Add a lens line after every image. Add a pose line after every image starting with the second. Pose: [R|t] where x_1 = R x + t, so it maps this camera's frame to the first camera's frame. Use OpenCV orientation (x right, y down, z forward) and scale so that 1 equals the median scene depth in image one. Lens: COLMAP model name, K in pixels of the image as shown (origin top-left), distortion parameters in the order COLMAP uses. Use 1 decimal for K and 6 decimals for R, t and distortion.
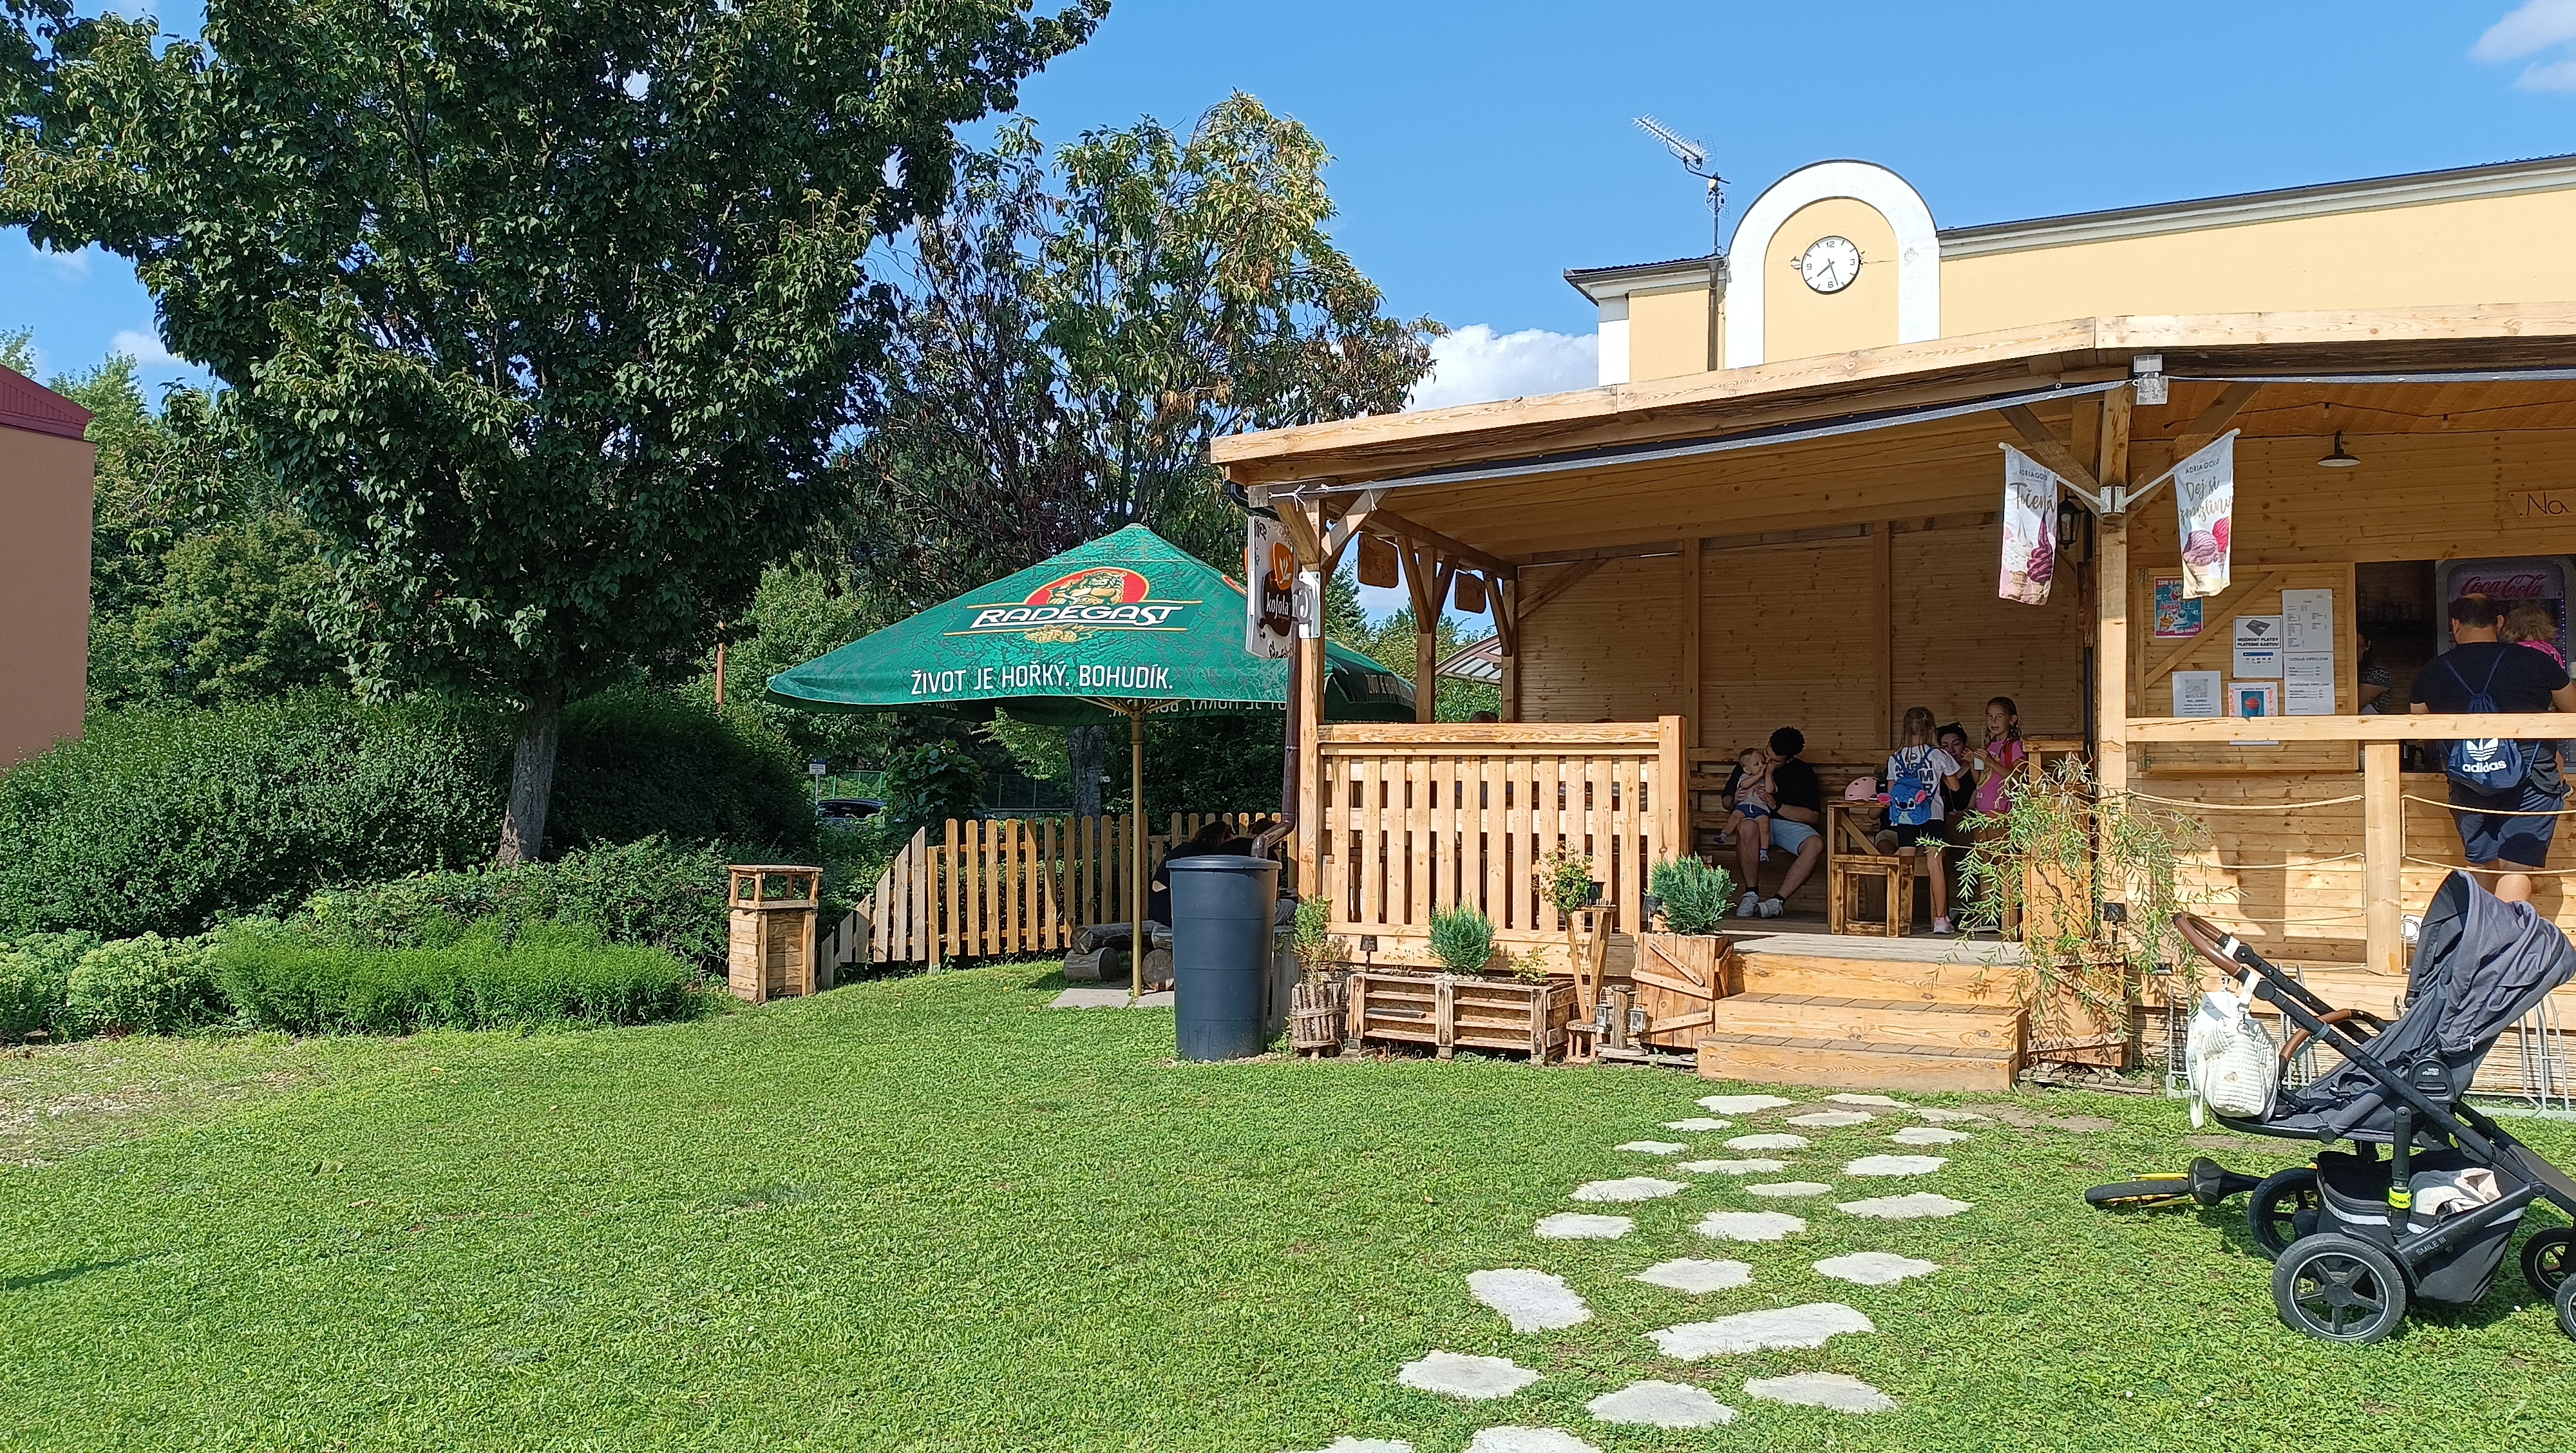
lens RADIAL K [[1971.5, 0, 1288.0], [0, 1971.5, 726.5], [0, 0, 1]] dist [0.067583, -0.000613]
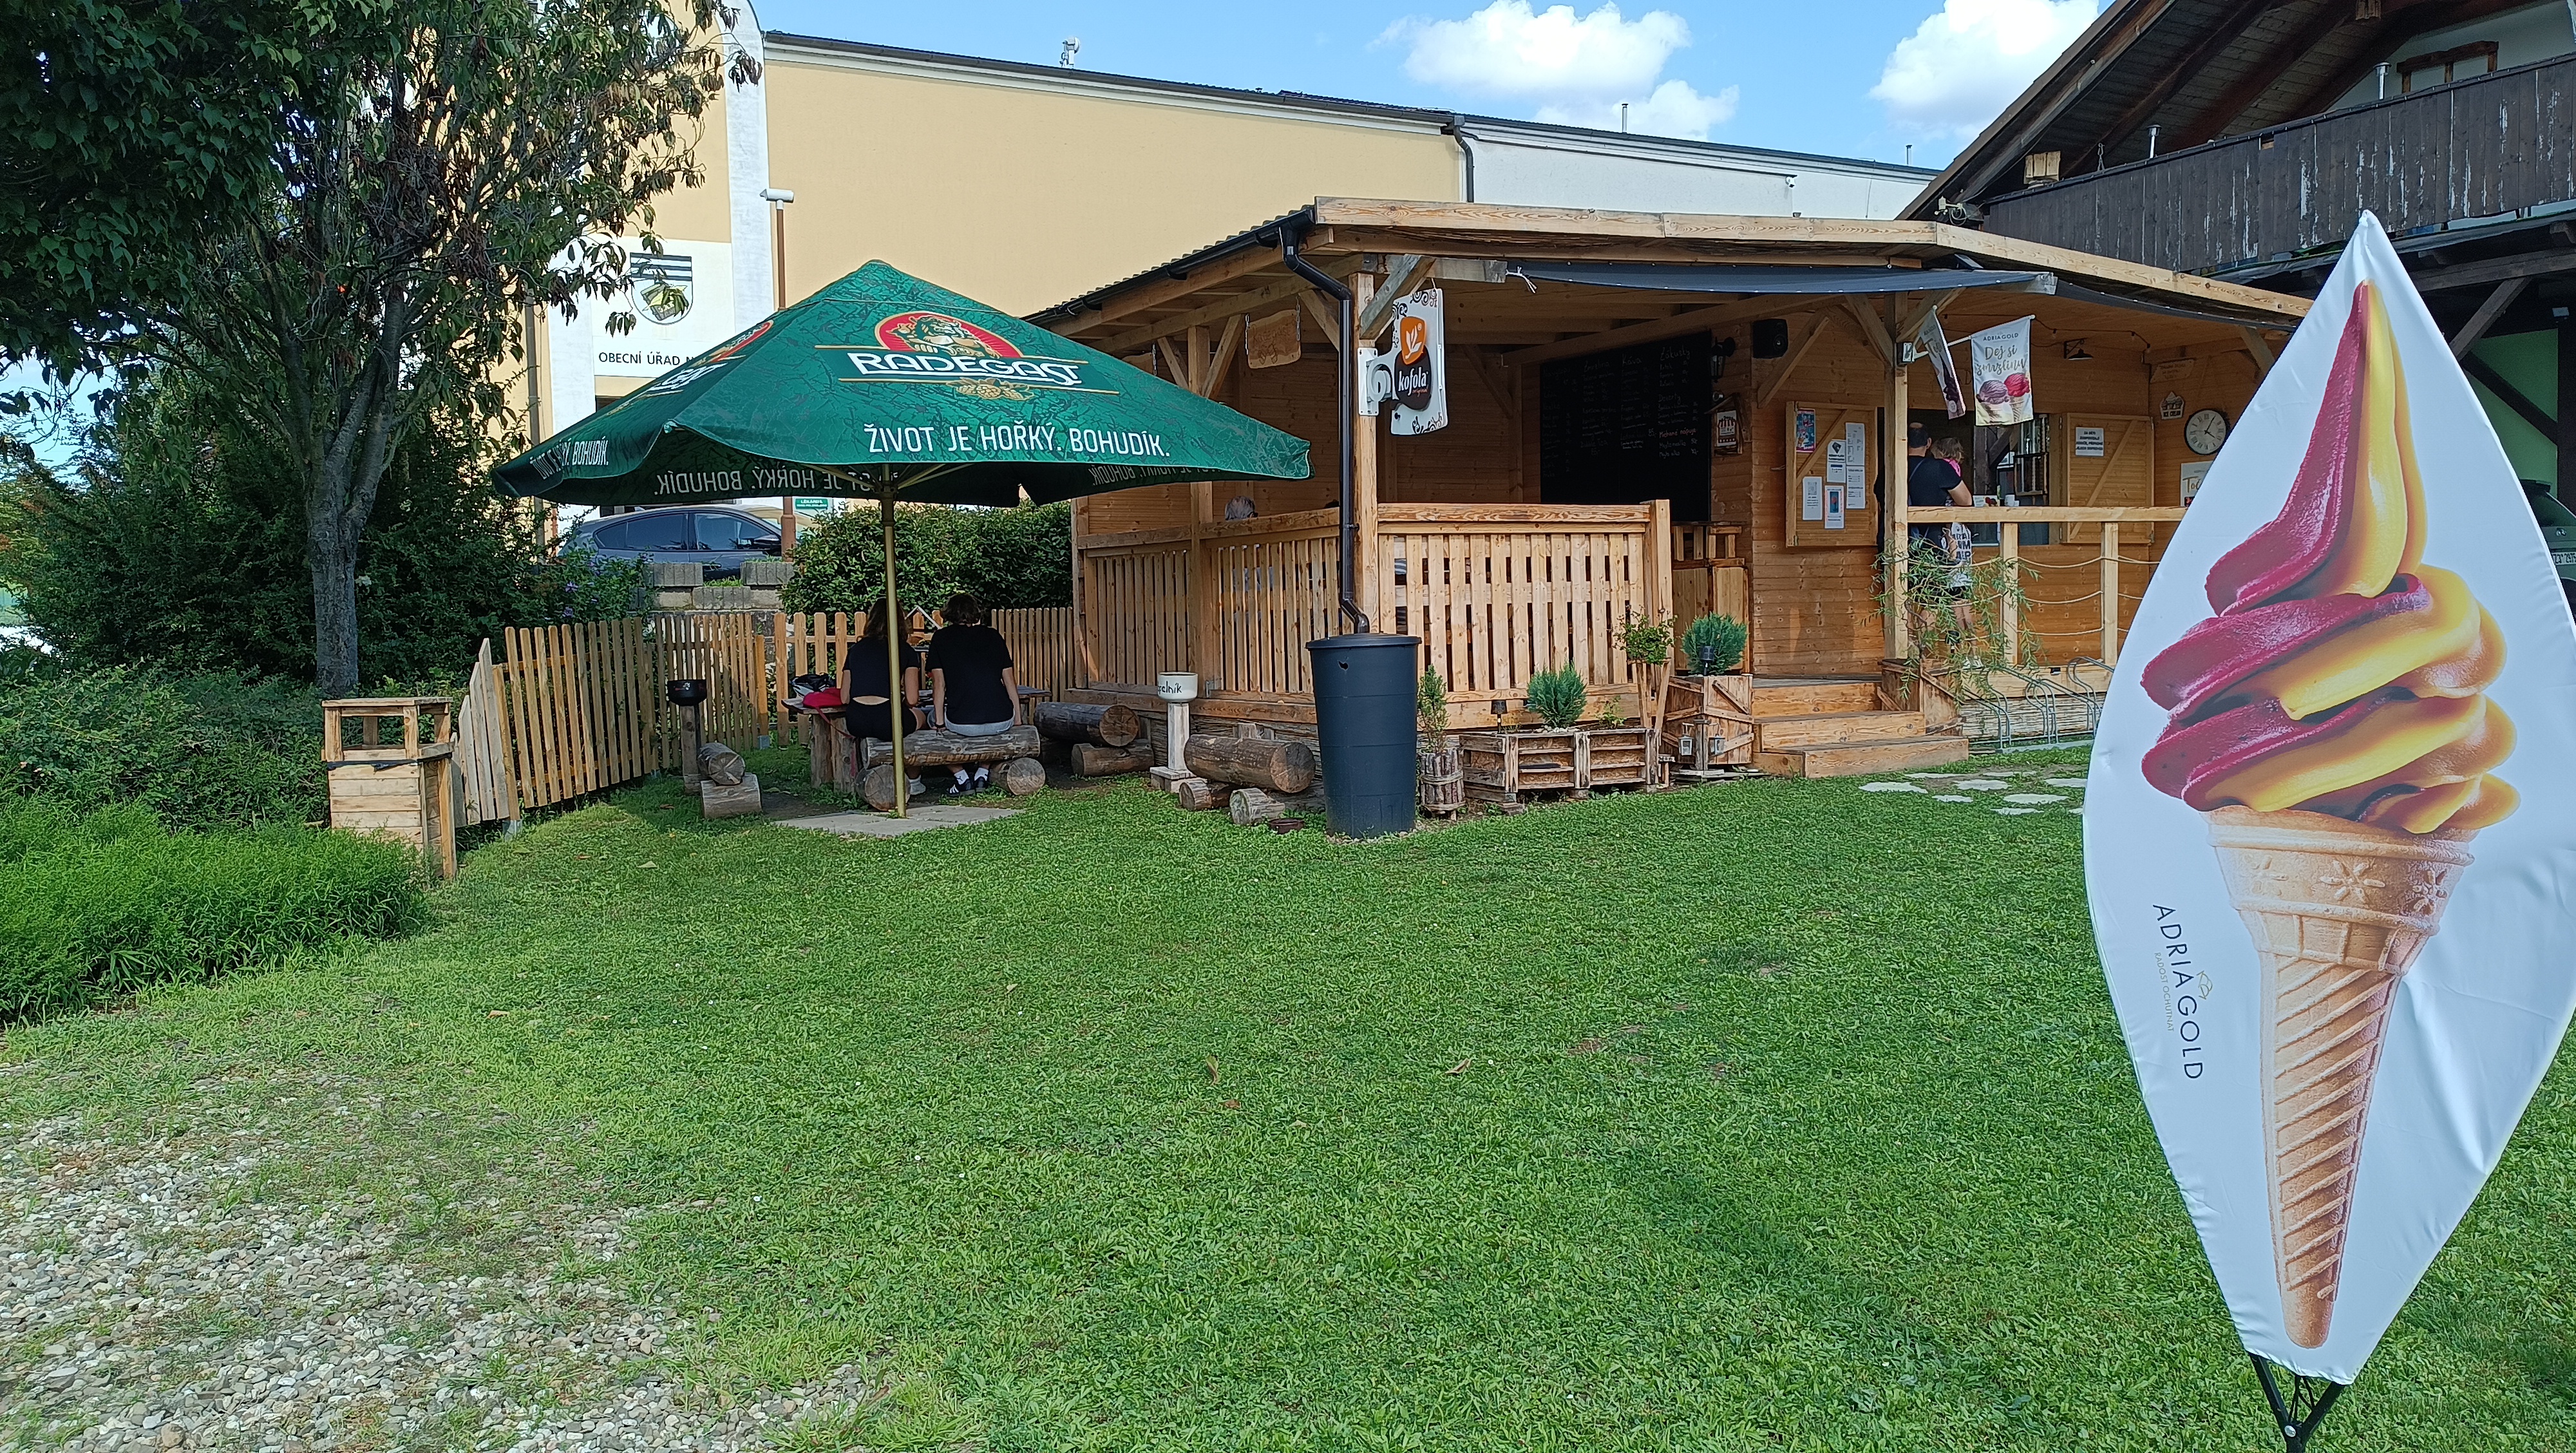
lens RADIAL K [[1971.5, 0, 1288.0], [0, 1971.5, 726.5], [0, 0, 1]] dist [0.067583, -0.000613]
pose [[0.551780, -0.071151, 0.830949, -0.906452], [-0.003992, 0.996117, 0.087944, 0.026237], [-0.833980, -0.051843, 0.549354, 0.497812]]
